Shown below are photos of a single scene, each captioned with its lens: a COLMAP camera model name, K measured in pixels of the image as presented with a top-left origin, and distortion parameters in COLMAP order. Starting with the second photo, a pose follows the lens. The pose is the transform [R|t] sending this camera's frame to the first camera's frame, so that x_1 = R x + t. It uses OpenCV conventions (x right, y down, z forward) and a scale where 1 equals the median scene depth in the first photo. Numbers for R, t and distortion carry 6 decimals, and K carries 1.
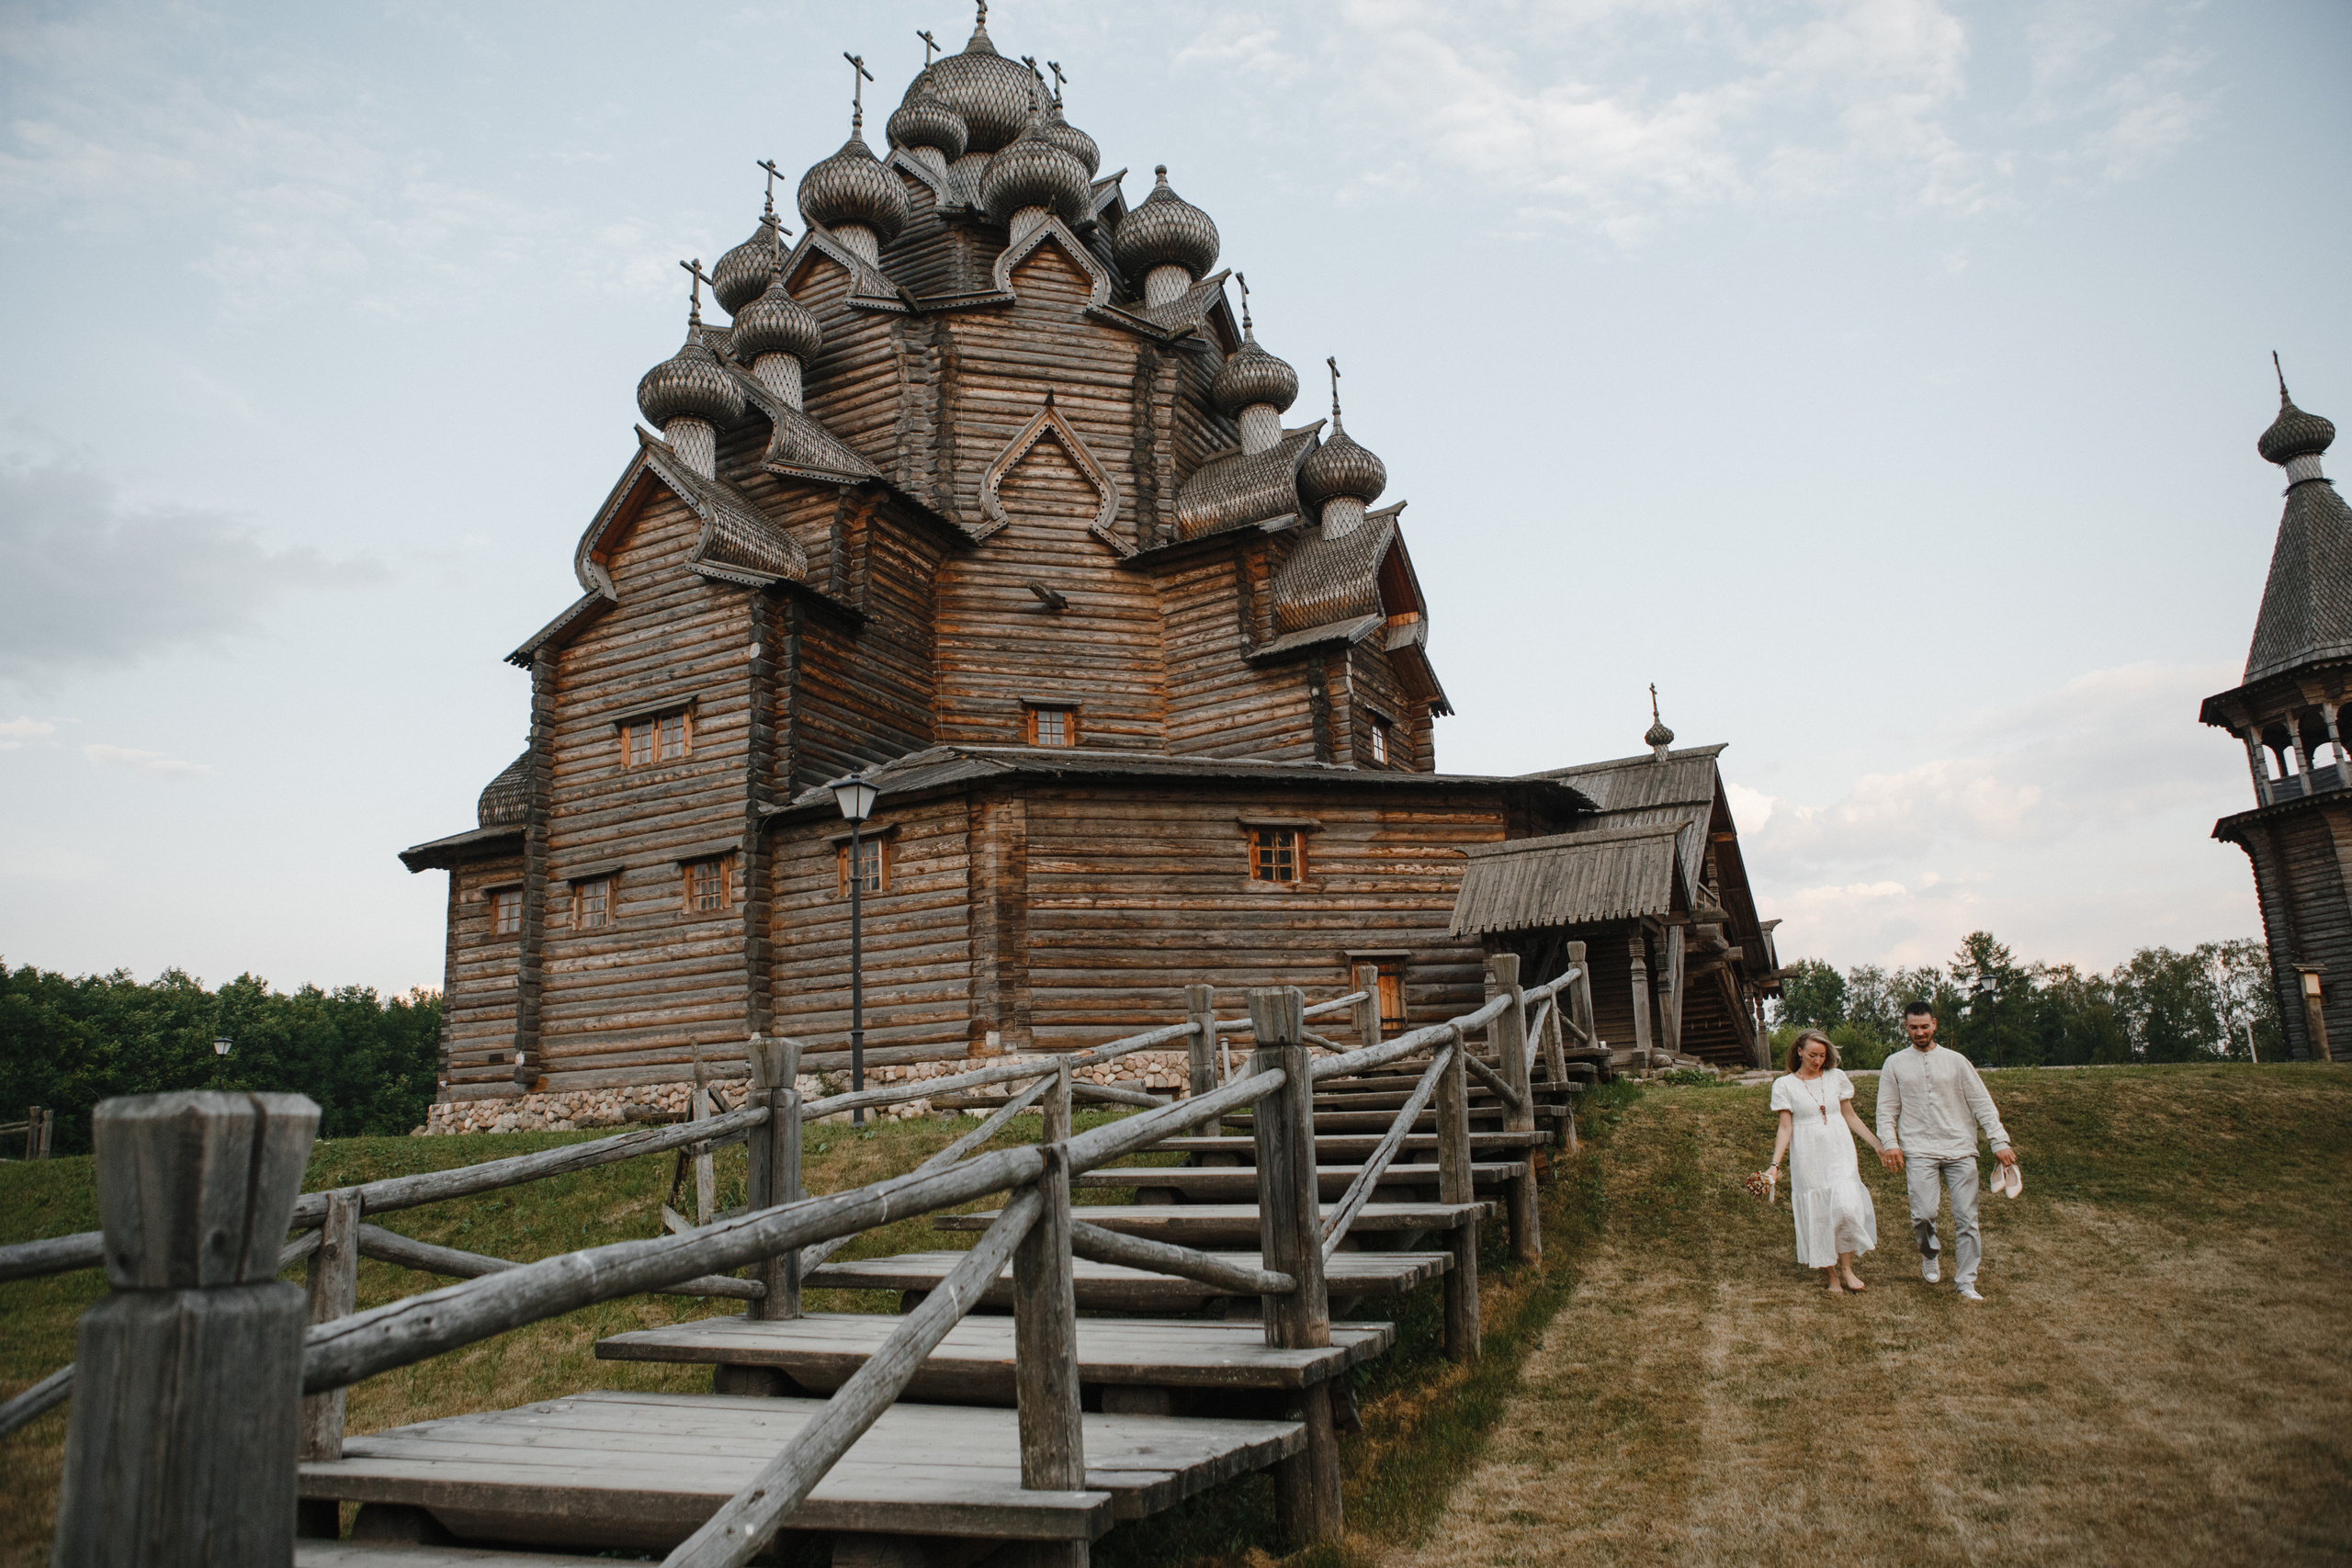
lens RADIAL K [[1765.0, 0, 1176.0], [0, 1765.0, 784.0], [0, 0, 1]] dist [-0.114180, 0.108156]
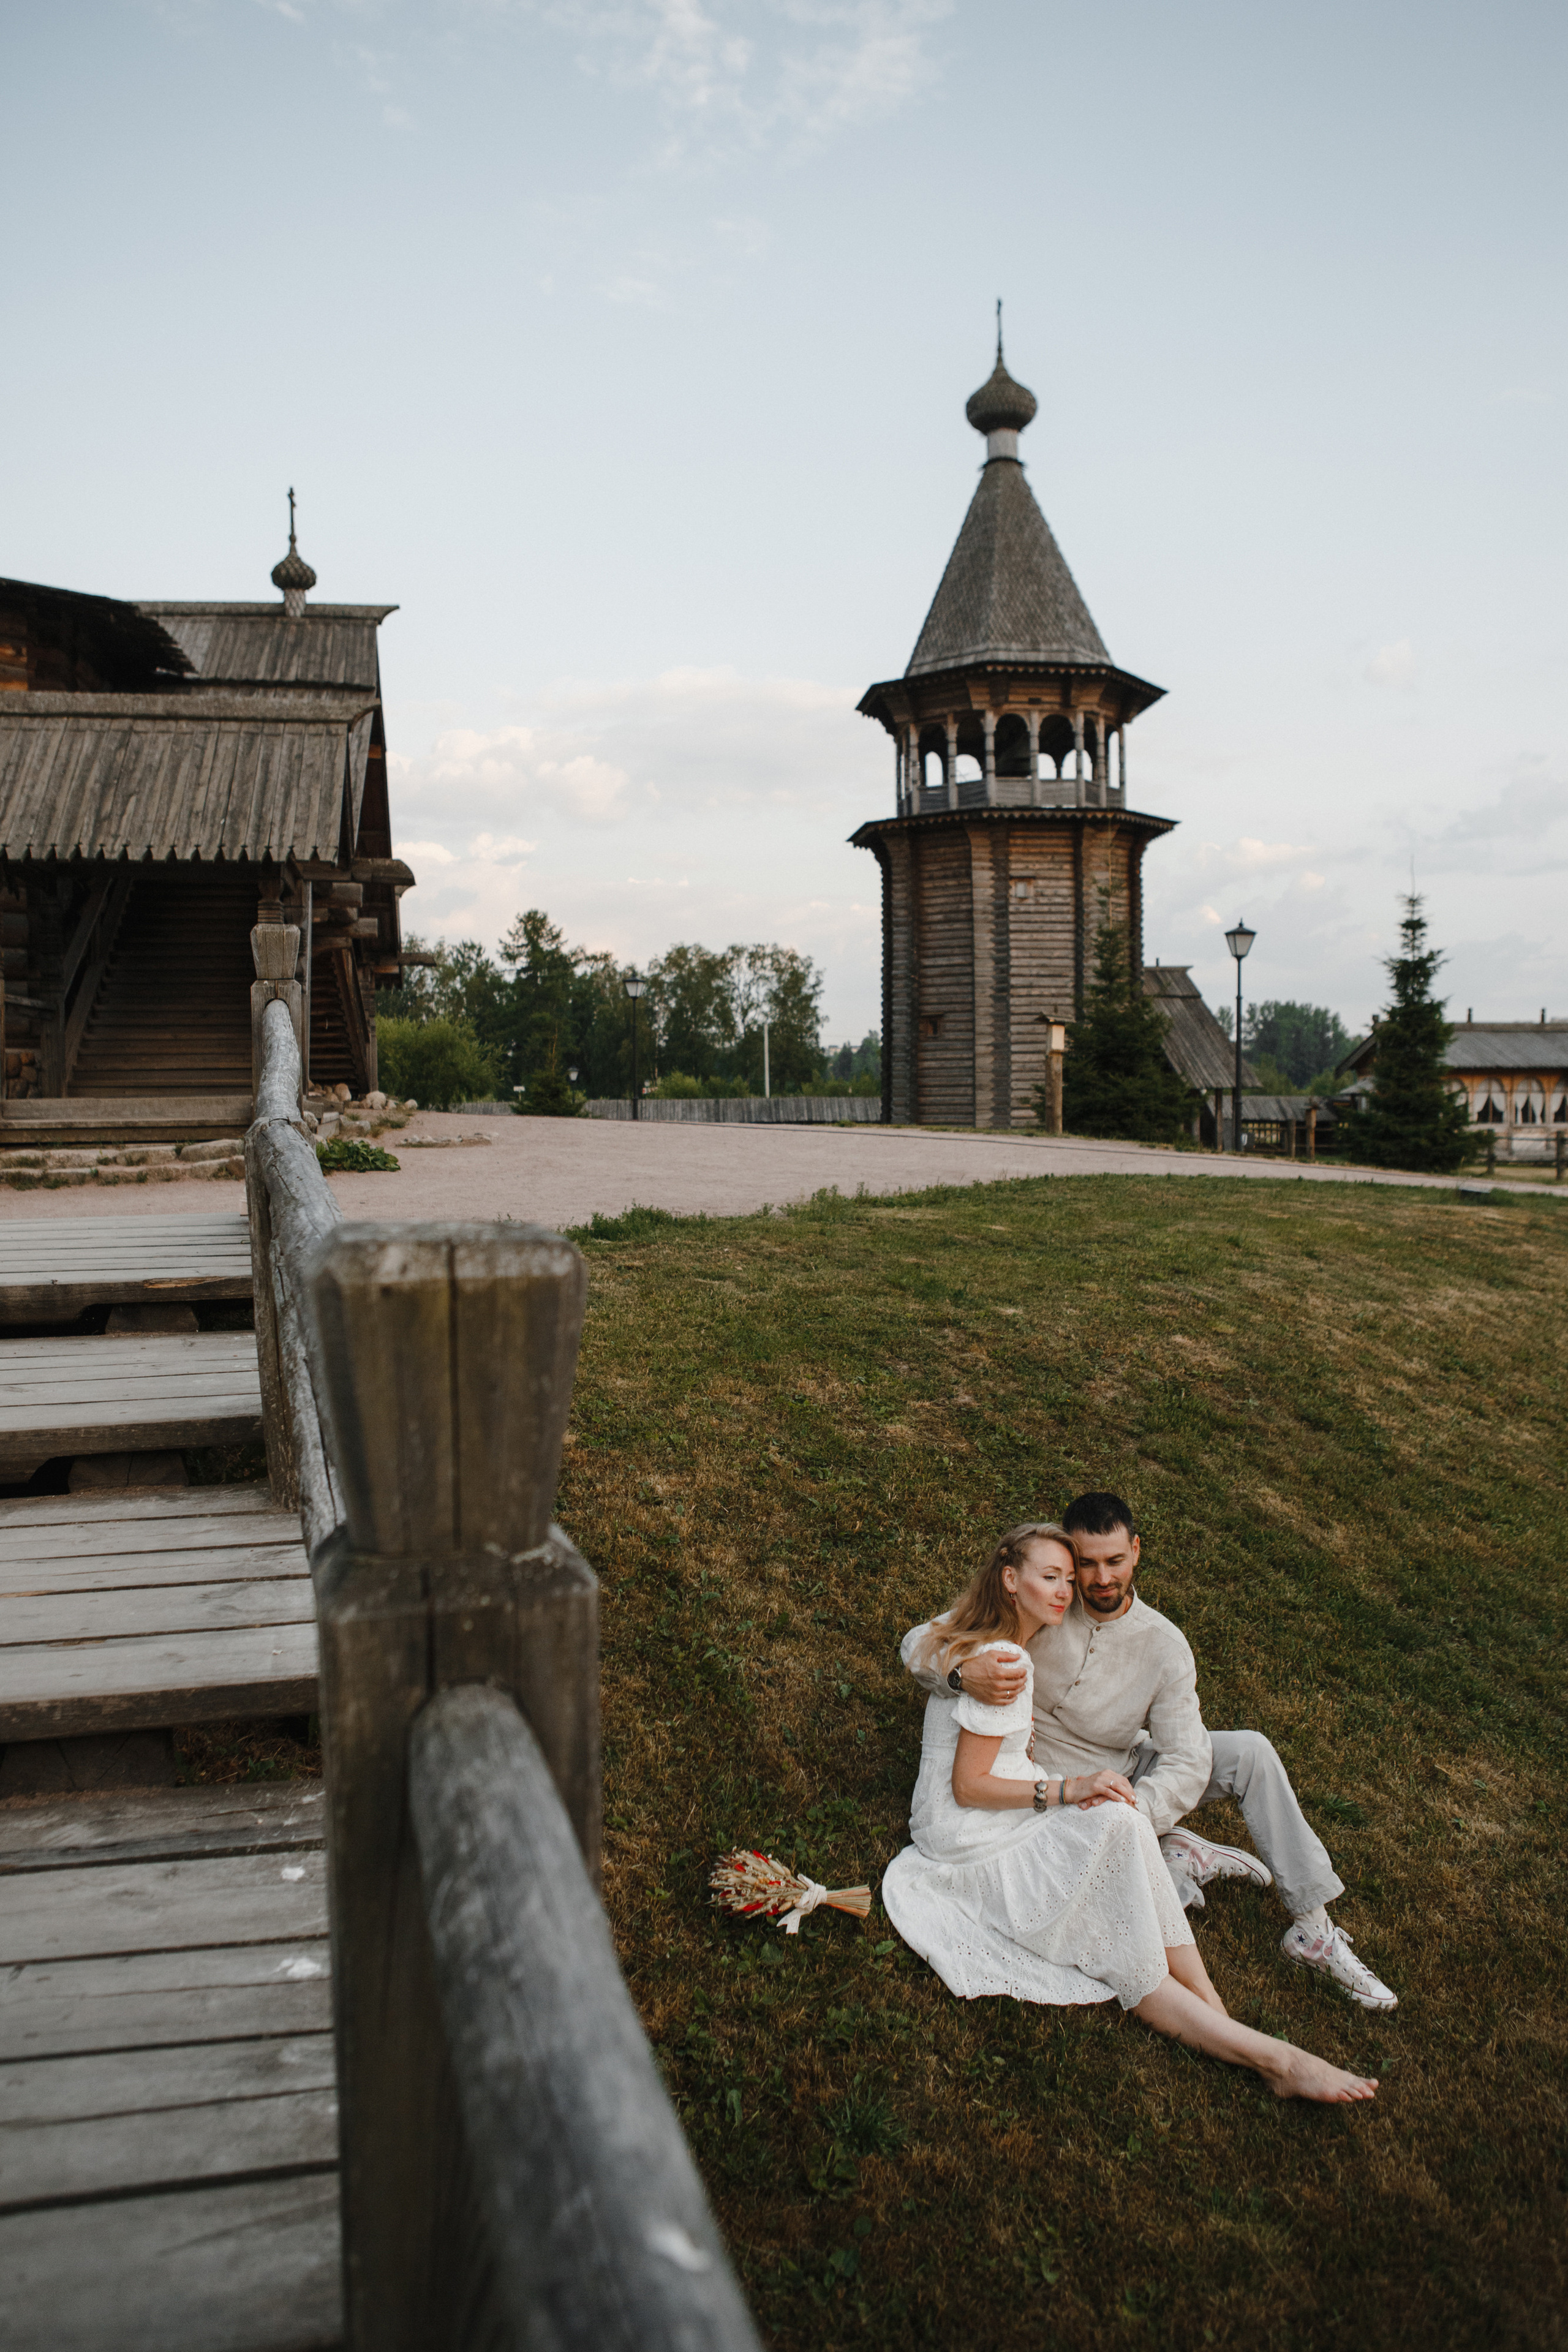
lens RADIAL K [[1765.2, 0, 784.0], [0, 1765.2, 1176.0], [0, 0, 1]] dist [-0.114180, 0.108156]
pose [[0.811784, 0.009836, 0.583874, 0.041274], [-0.157195, 0.966631, 0.202271, 0.020101], [-0.562402, -0.255982, 0.786243, 0.256311]]
